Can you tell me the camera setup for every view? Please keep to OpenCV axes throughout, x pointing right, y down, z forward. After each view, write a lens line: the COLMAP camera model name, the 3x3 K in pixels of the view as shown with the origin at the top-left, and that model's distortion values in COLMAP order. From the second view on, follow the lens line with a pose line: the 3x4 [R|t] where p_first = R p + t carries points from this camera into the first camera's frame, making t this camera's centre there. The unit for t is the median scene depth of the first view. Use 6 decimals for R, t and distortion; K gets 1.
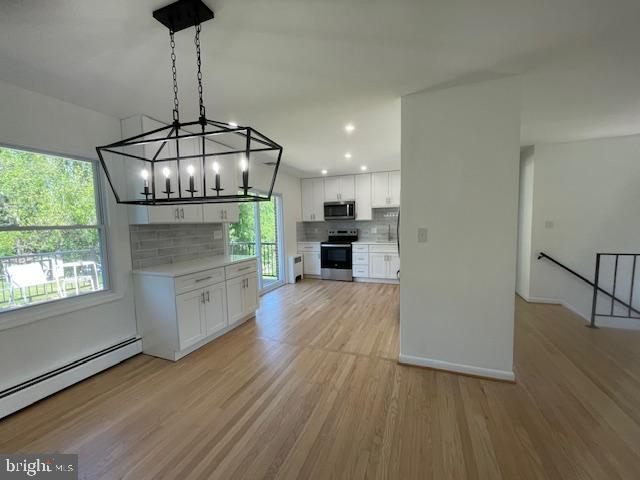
lens RADIAL K [[262.3, 0, 320.0], [0, 262.3, 242.0], [0, 0, 1]] dist [-0.000432, -0.000085]
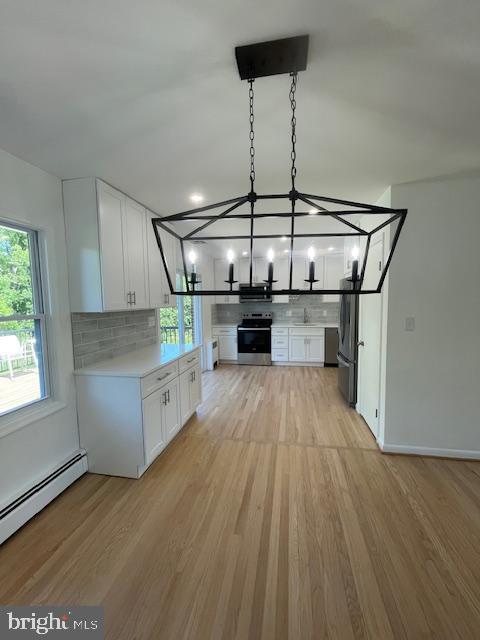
lens RADIAL K [[262.3, 0, 240.0], [0, 262.3, 320.0], [0, 0, 1]] dist [-0.000432, -0.000085]
pose [[0.980617, -0.007701, 0.195782, -0.346804], [0.008560, 0.999957, -0.003546, -0.034206], [-0.195746, 0.005153, 0.980641, 0.109876]]
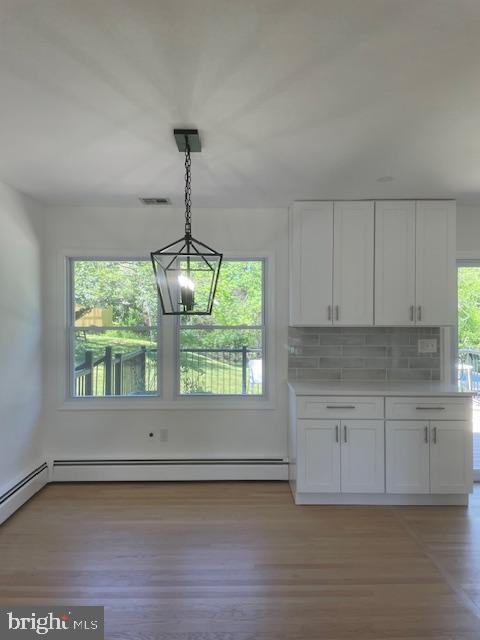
lens RADIAL K [[461.8, 0, 240.0], [0, 461.8, 320.0], [0, 0, 1]] dist [-0.002720, -0.000808]
pose [[0.349404, 0.031227, -0.936452, 0.577797], [-0.073200, 0.997300, 0.005944, -0.076716], [0.934108, 0.066472, 0.350746, 0.290443]]
